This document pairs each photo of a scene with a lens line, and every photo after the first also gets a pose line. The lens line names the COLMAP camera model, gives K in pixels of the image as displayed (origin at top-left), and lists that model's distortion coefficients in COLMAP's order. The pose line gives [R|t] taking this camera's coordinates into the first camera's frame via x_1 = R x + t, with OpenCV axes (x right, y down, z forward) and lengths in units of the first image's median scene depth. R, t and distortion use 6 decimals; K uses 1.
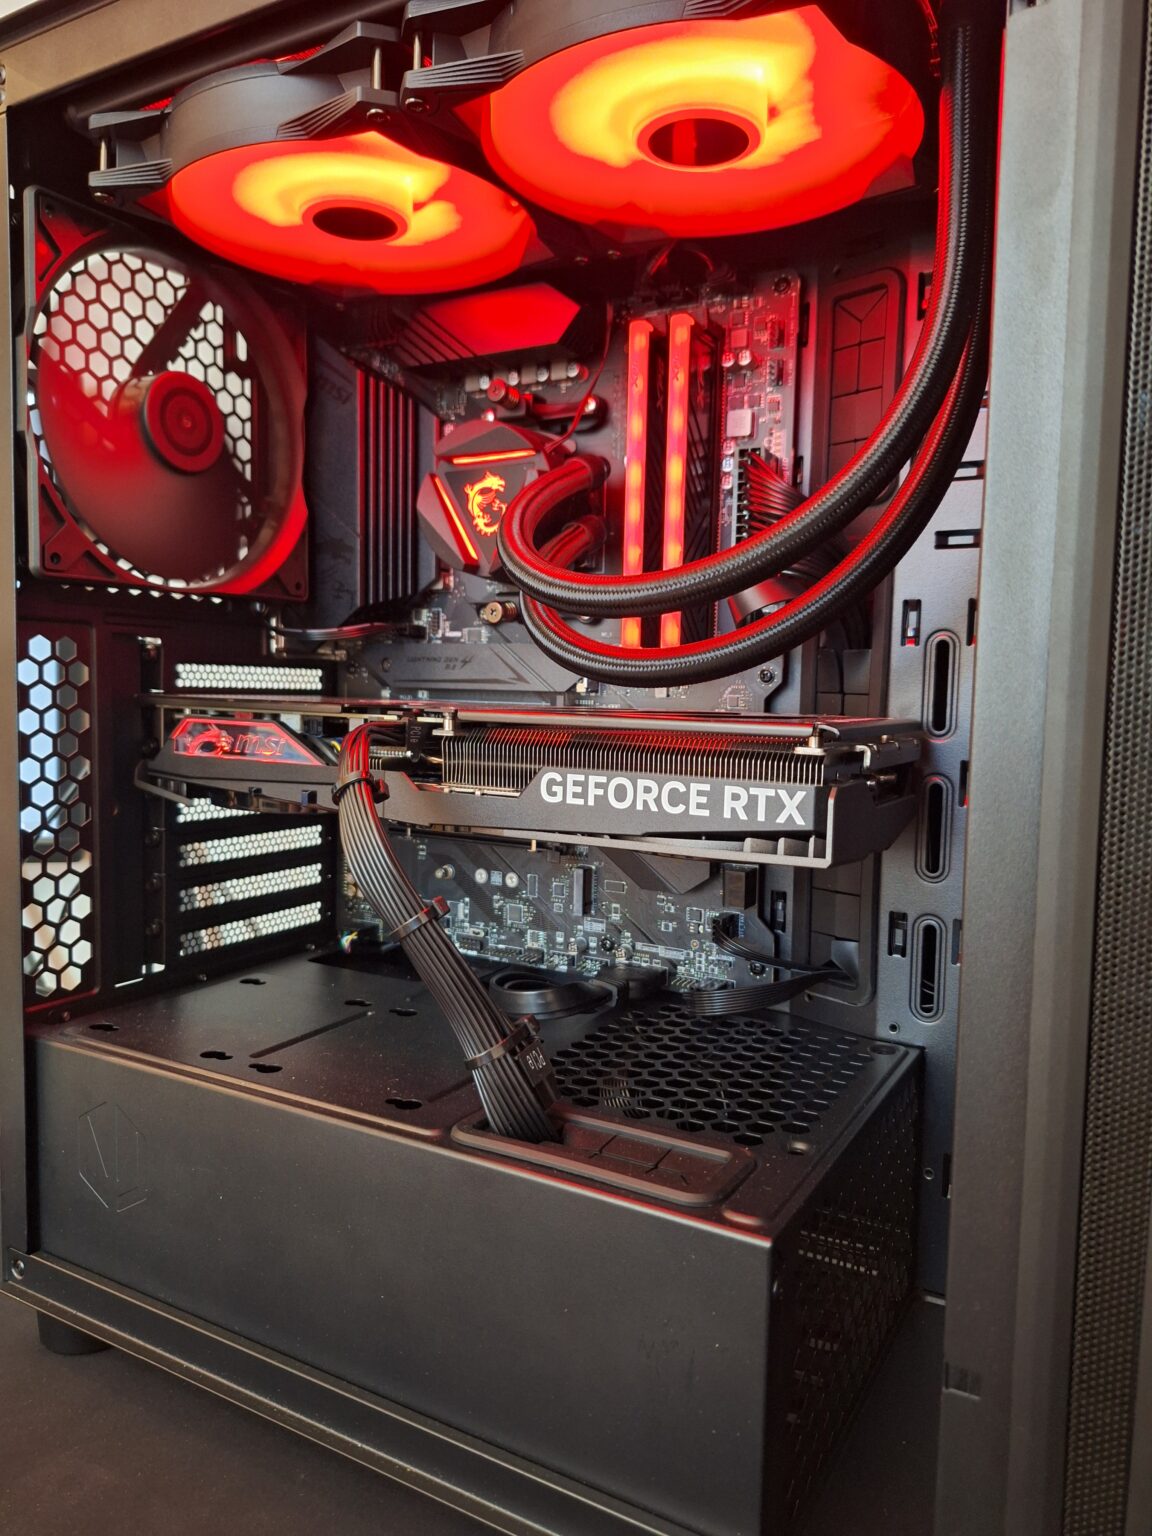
lens RADIAL K [[1092.9, 0, 585.7], [0, 1092.9, 772.8], [0, 0, 1]] dist [-0.006204, -0.005051]
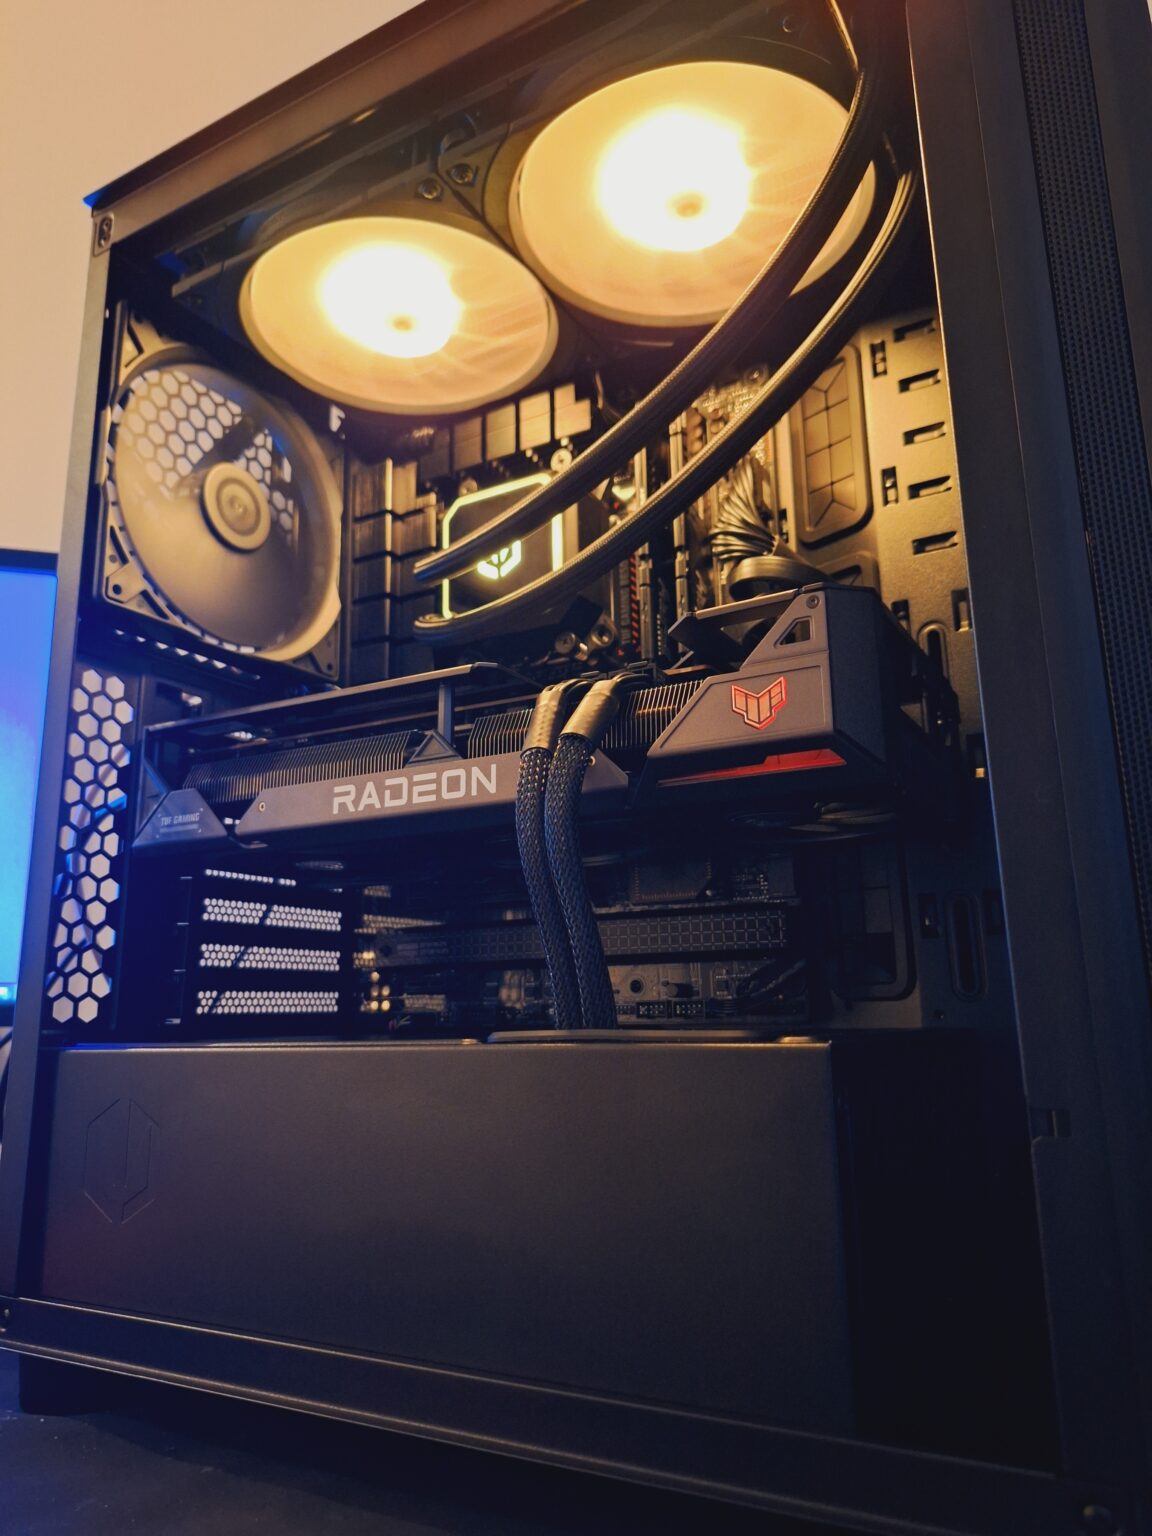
lens RADIAL K [[1092.9, 0, 568.8], [0, 1092.9, 776.9], [0, 0, 1]] dist [-0.006204, -0.005051]
pose [[0.998820, -0.042771, -0.023009, -0.008337], [0.033927, 0.953461, -0.299603, 0.288697], [0.034752, 0.298469, 0.953786, 0.016510]]
